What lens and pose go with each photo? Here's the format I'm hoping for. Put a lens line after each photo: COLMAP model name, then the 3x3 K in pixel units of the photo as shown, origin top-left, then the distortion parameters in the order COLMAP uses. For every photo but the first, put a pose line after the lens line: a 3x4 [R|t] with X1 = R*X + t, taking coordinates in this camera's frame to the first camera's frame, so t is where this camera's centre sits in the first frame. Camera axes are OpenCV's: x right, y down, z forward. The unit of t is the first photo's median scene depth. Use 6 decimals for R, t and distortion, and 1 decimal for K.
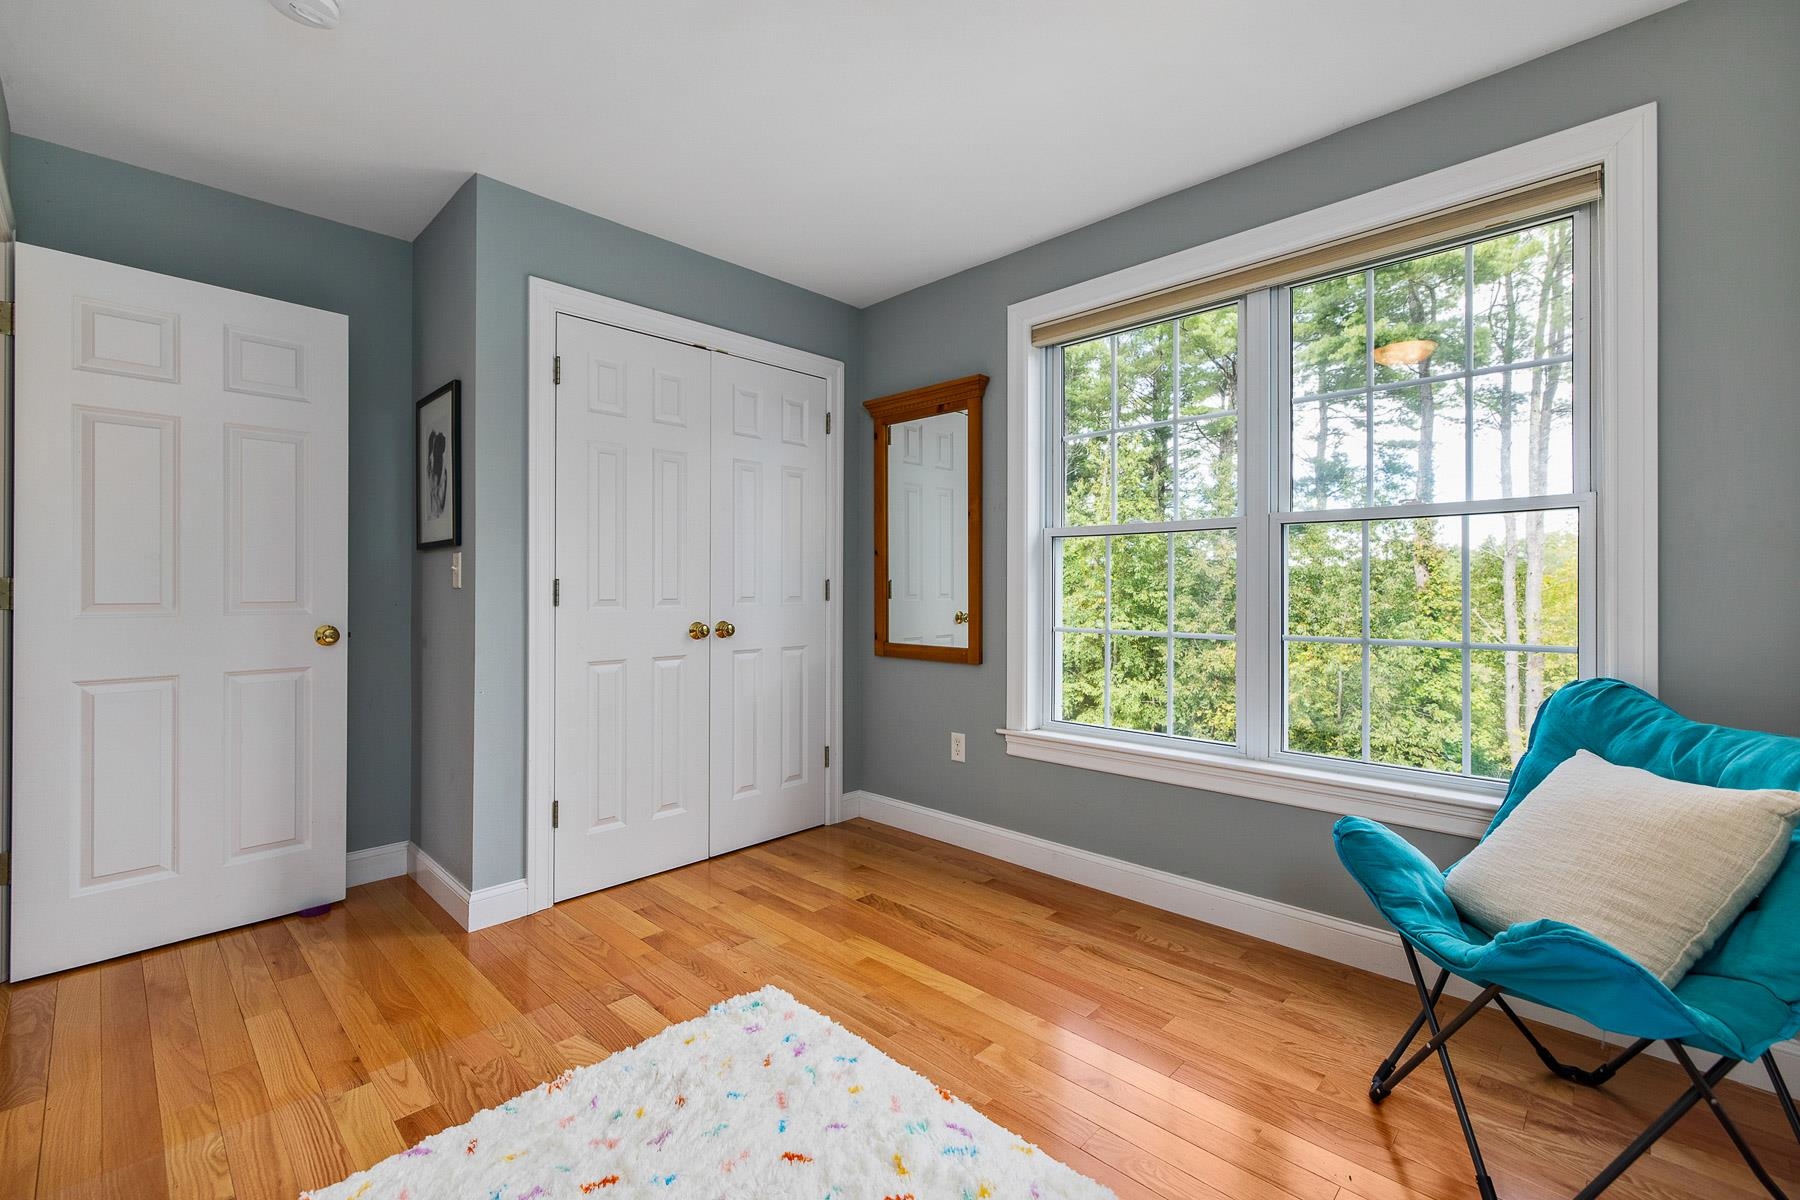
lens RADIAL K [[754.6, 0, 906.1], [0, 754.6, 593.8], [0, 0, 1]] dist [0.001672, 0.000009]
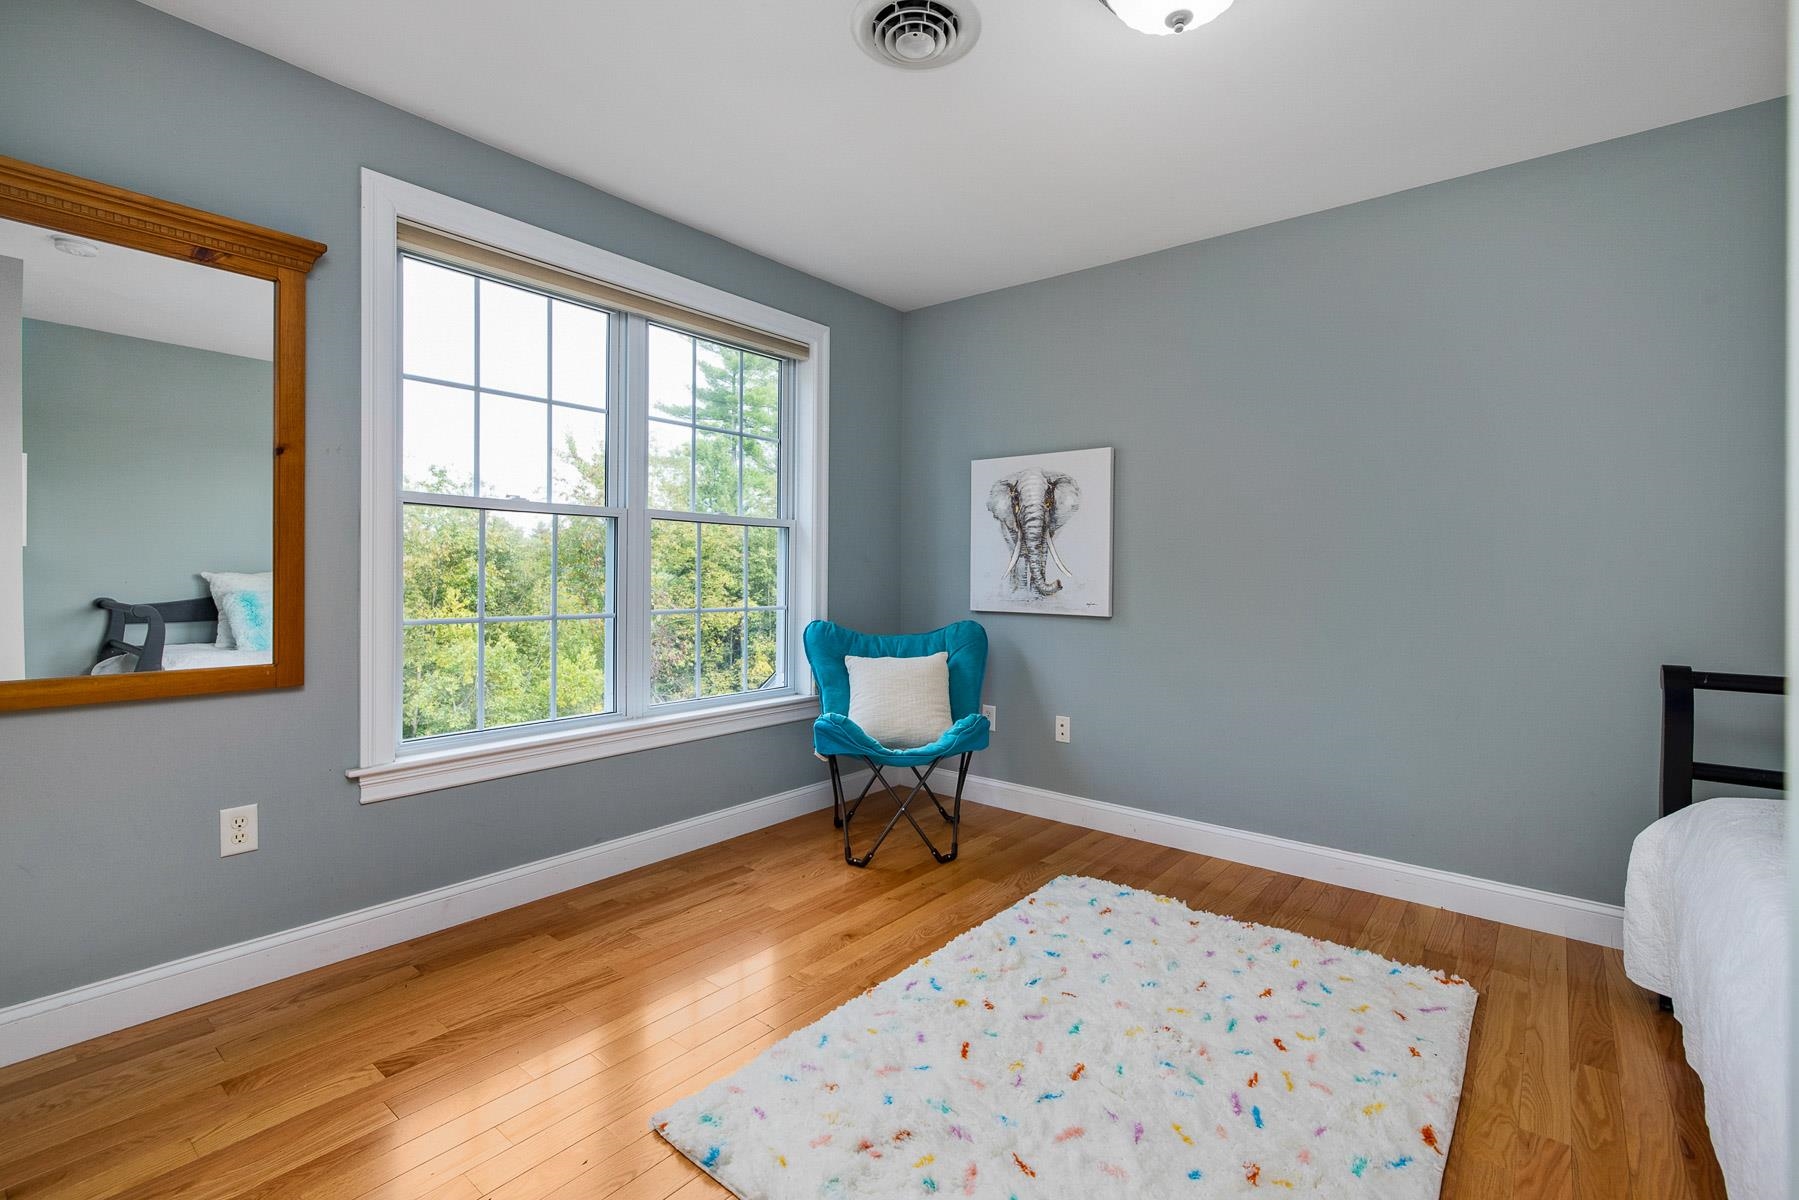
lens RADIAL K [[792.4, 0, 903.4], [0, 792.4, 588.5], [0, 0, 1]] dist [-0.000794, -0.000074]
pose [[-0.068541, -0.023861, 0.997363, -0.768191], [-0.009056, 0.999688, 0.023294, -0.013635], [-0.997607, -0.007435, -0.068736, 0.656526]]
